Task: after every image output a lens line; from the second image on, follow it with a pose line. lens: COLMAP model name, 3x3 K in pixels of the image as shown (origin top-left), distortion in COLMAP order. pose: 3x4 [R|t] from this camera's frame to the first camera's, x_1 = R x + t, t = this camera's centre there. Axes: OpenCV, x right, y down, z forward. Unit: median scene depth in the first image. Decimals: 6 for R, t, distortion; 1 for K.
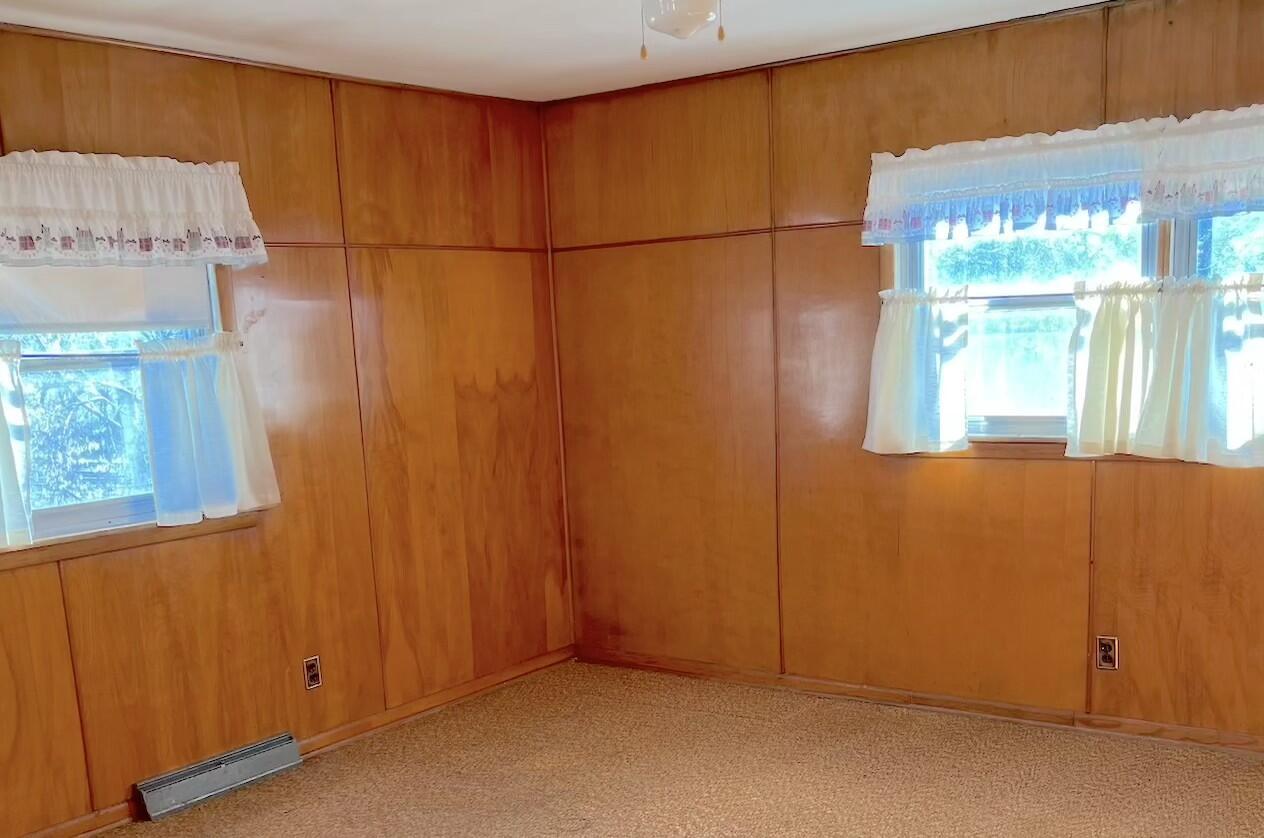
lens RADIAL K [[1277.8, 0, 628.5], [0, 1277.8, 548.6], [0, 0, 1]] dist [0.050460, 0.000000]
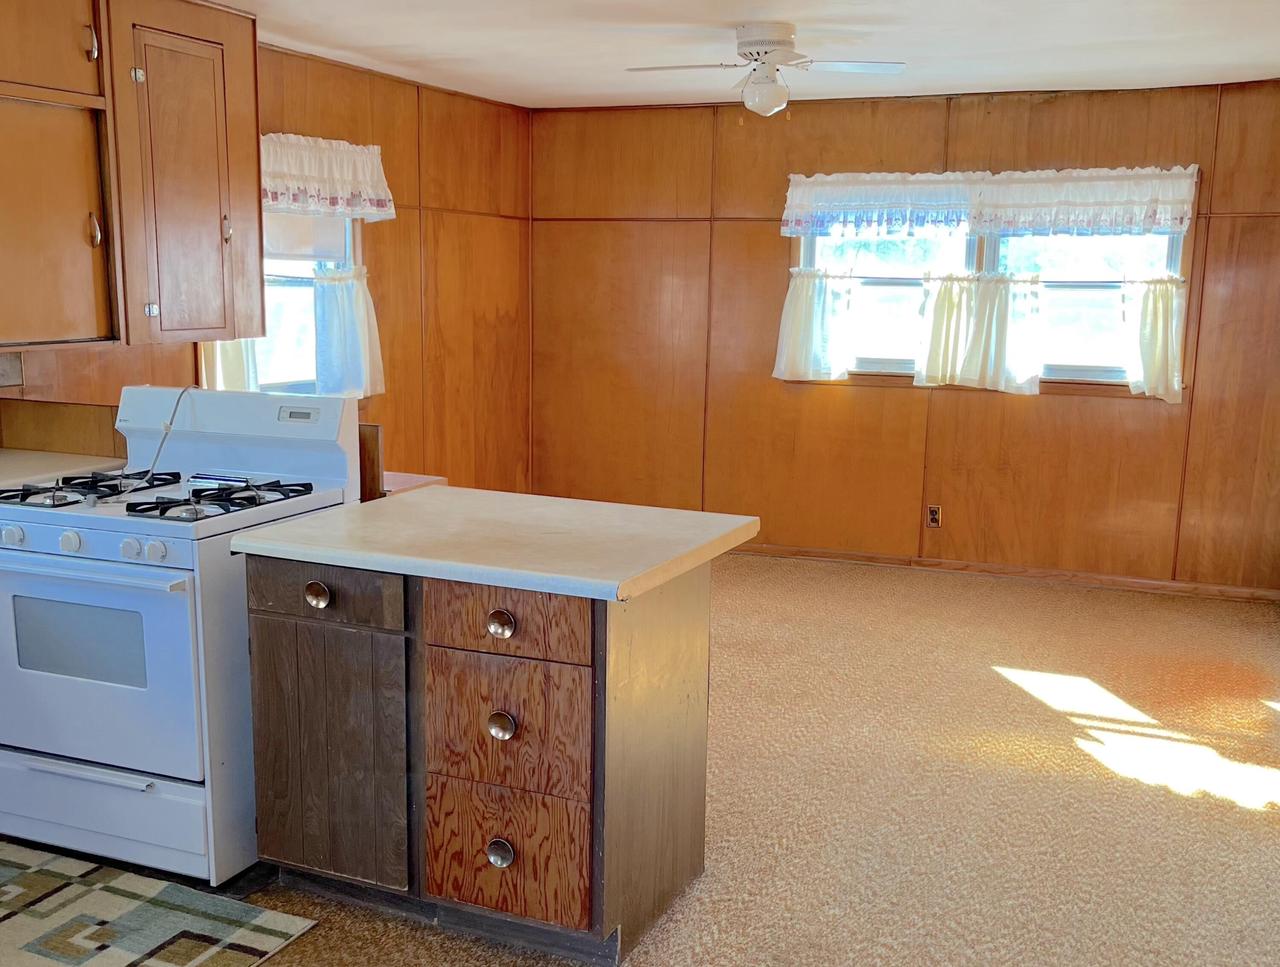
lens RADIAL K [[1284.9, 0, 641.1], [0, 1284.9, 485.0], [0, 0, 1]] dist [0.094151, 0.000000]
pose [[0.971022, 0.026753, 0.237489, -0.327267], [-0.022086, 0.999508, -0.022293, 0.086285], [-0.237969, 0.016401, 0.971134, -0.397390]]
